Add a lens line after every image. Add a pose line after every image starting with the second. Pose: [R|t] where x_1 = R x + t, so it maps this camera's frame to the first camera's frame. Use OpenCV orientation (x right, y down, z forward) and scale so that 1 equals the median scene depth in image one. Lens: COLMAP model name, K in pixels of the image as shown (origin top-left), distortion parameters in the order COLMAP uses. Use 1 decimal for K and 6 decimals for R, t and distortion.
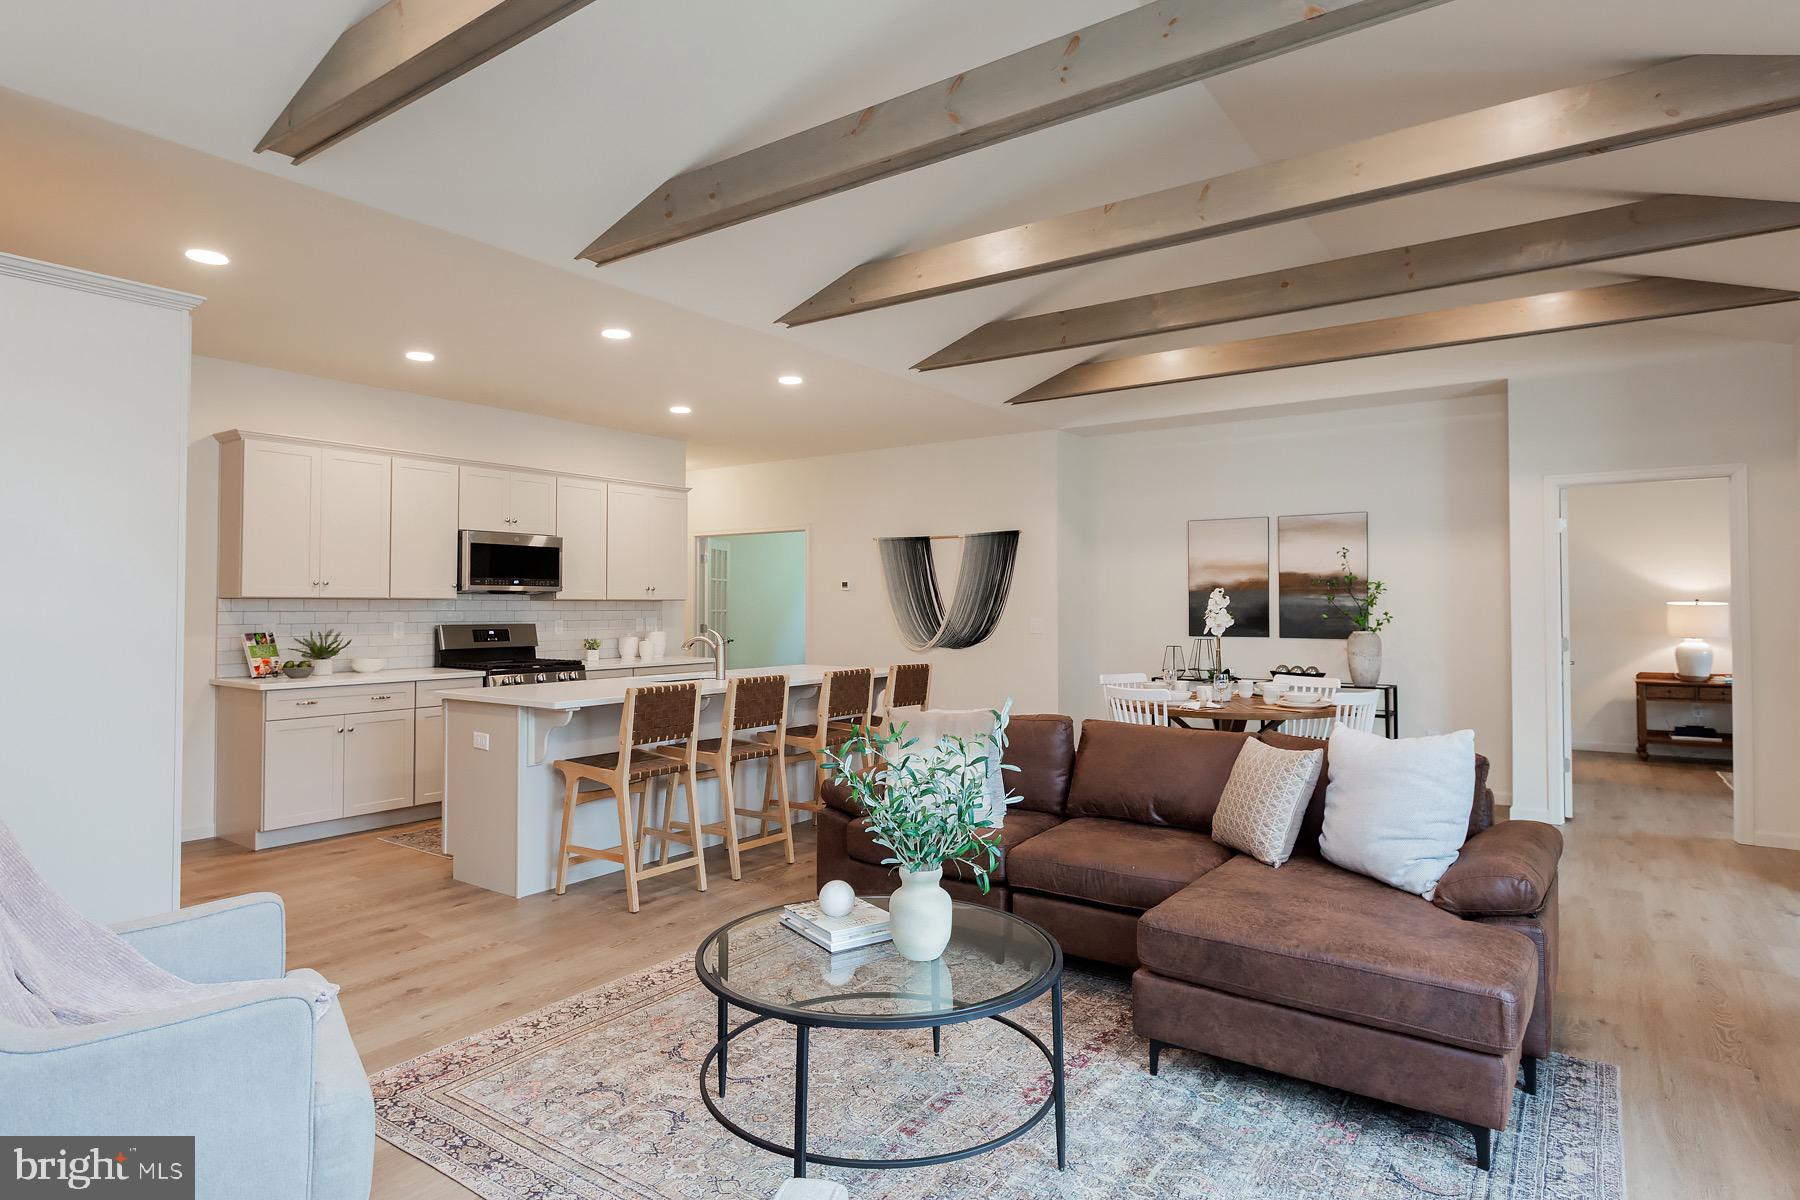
lens RADIAL K [[985.5, 0, 879.6], [0, 985.5, 583.2], [0, 0, 1]] dist [-0.001273, 0.000012]
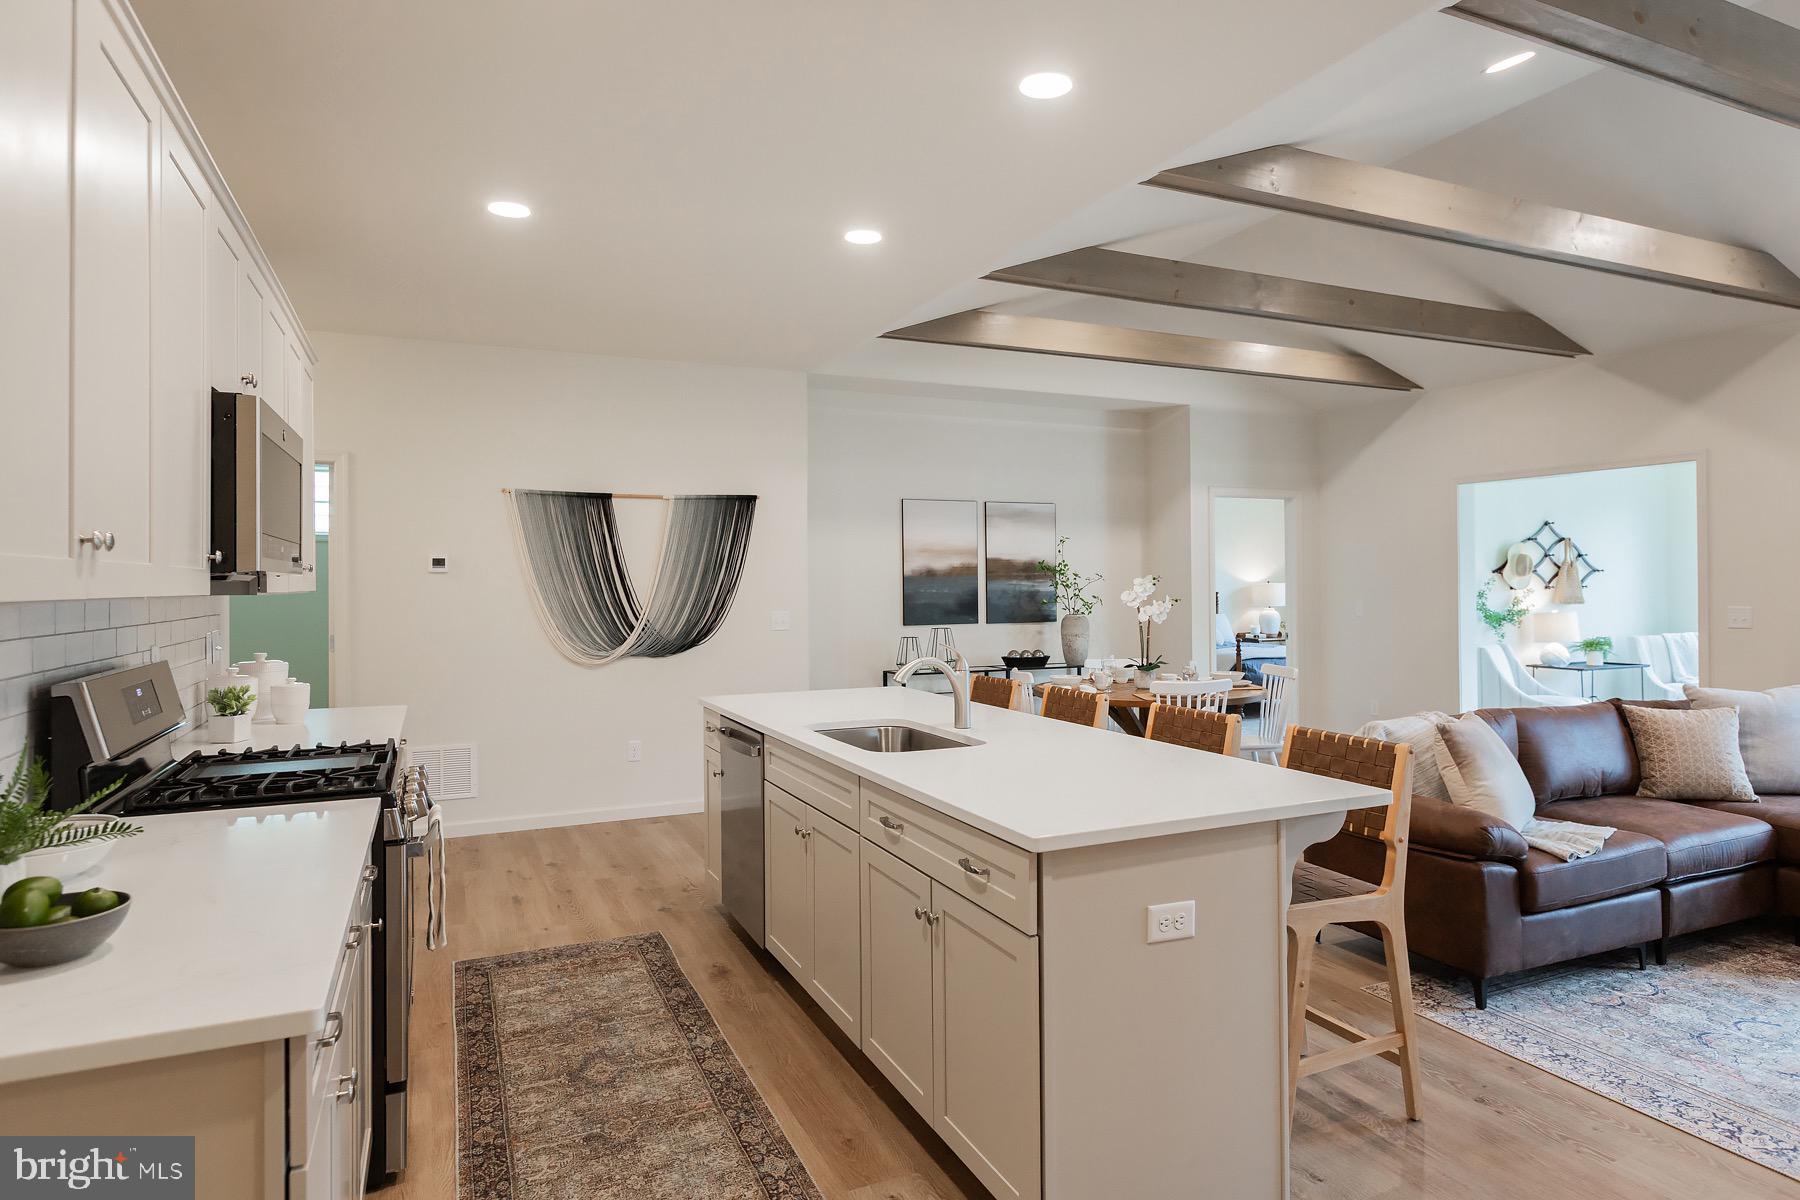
lens RADIAL K [[1033.2, 0, 920.8], [0, 1033.2, 574.1], [0, 0, 1]] dist [0.000075, 0.000265]
pose [[0.489208, 0.004416, 0.872156, -0.588319], [-0.013205, 0.999910, 0.002344, 0.003876], [-0.872067, -0.012663, 0.489222, 0.598737]]
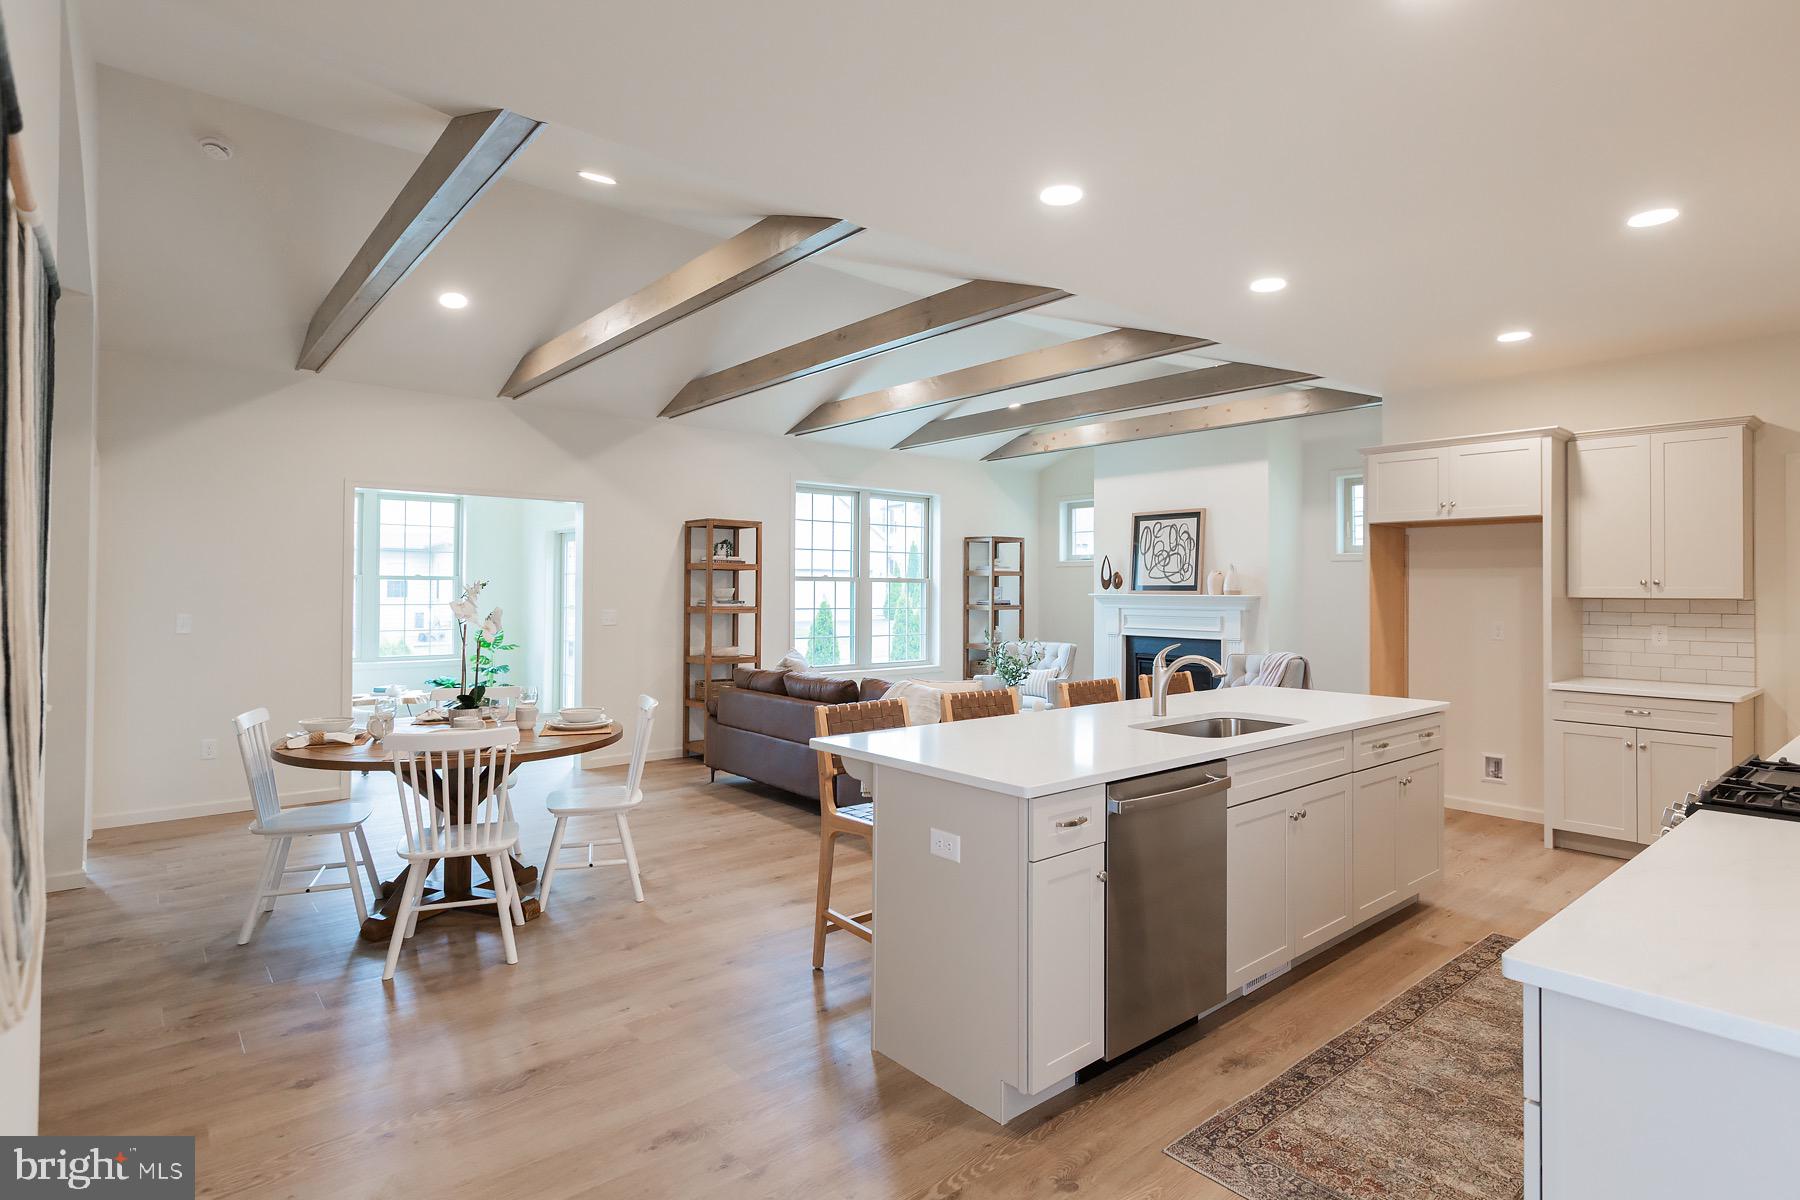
lens RADIAL K [[929.3, 0, 921.5], [0, 929.3, 570.0], [0, 0, 1]] dist [-0.001444, -0.000290]
pose [[-0.973455, 0.000630, 0.228880, -0.123097], [-0.010167, 0.998890, -0.045989, 0.022529], [-0.228655, -0.047096, -0.972368, 1.388273]]
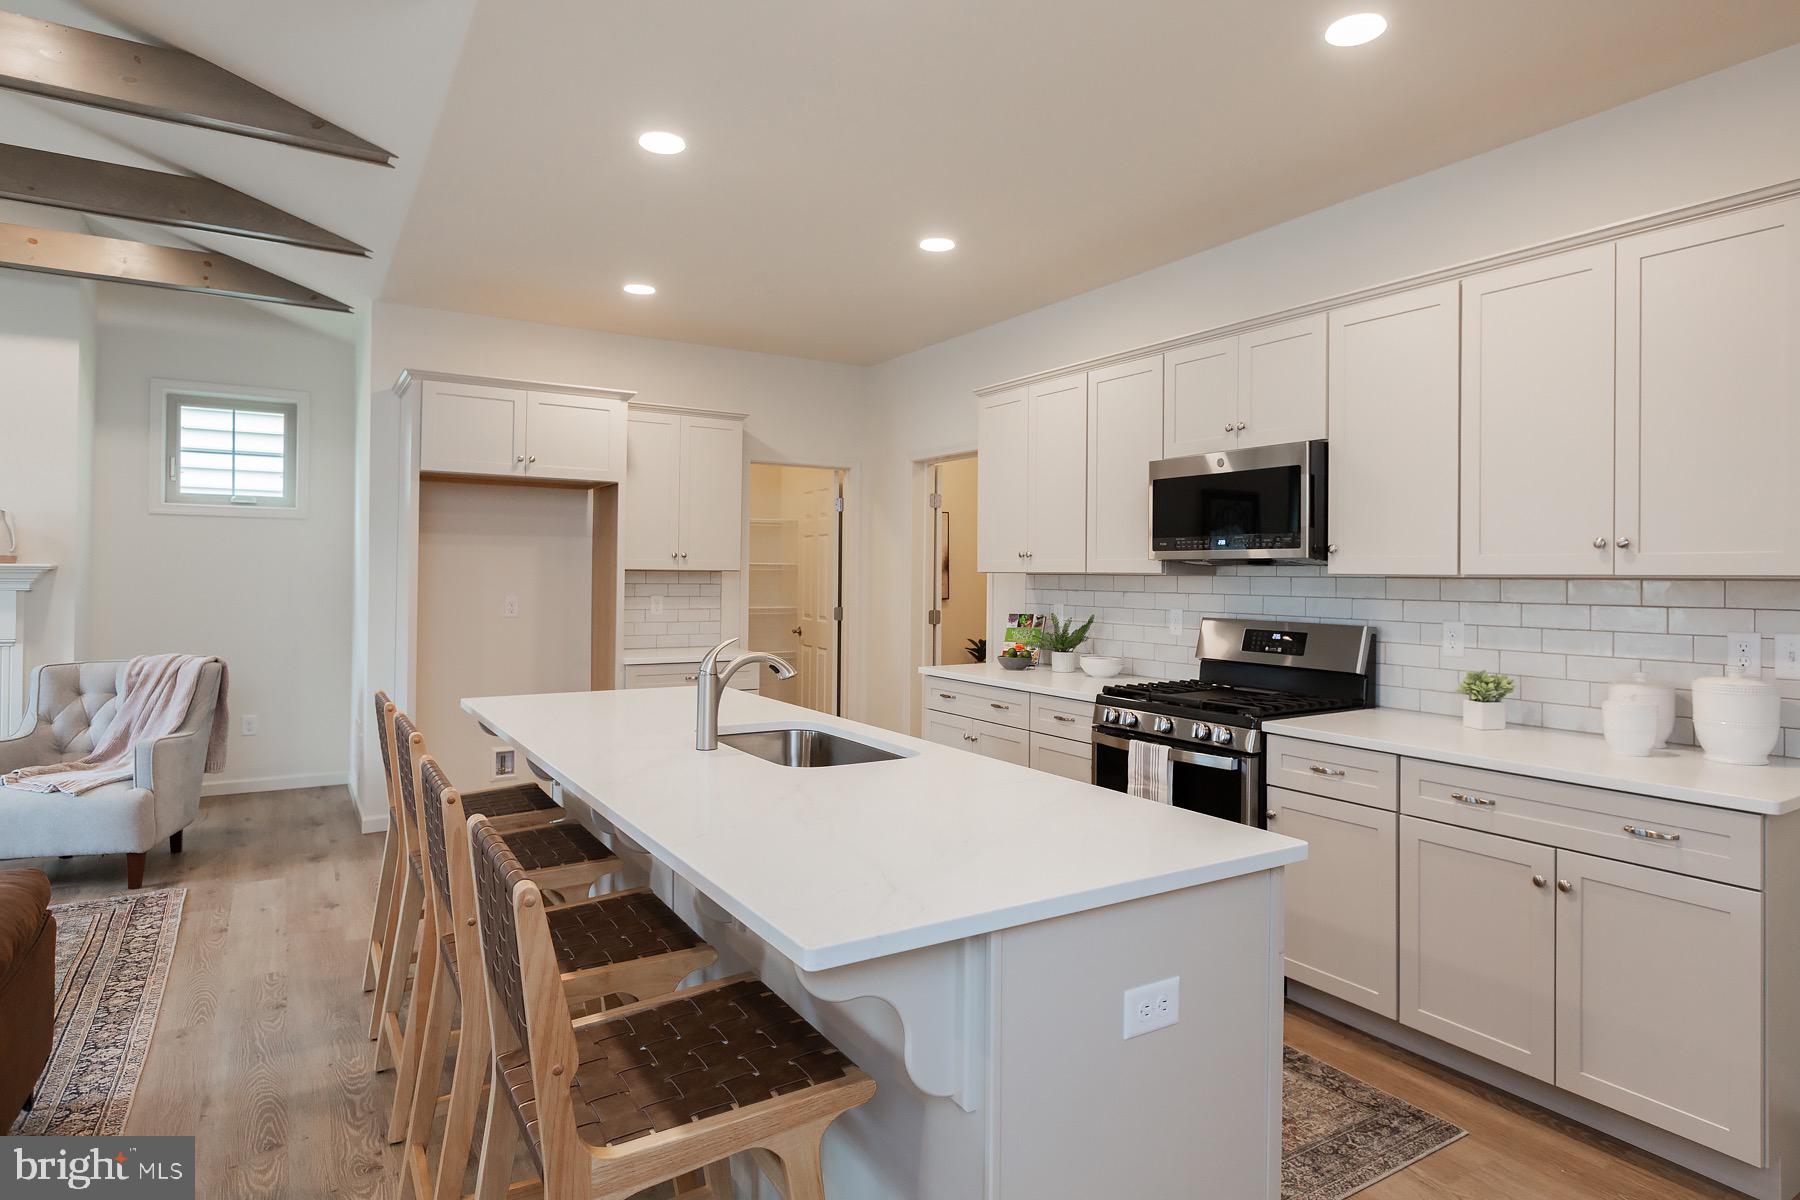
lens RADIAL K [[1006.6, 0, 930.2], [0, 1006.6, 564.8], [0, 0, 1]] dist [-0.004922, -0.001879]
pose [[-0.367426, -0.012308, -0.929971, 0.190769], [0.012333, 0.999760, -0.018104, 0.018568], [0.929971, -0.018121, -0.367186, 1.049381]]
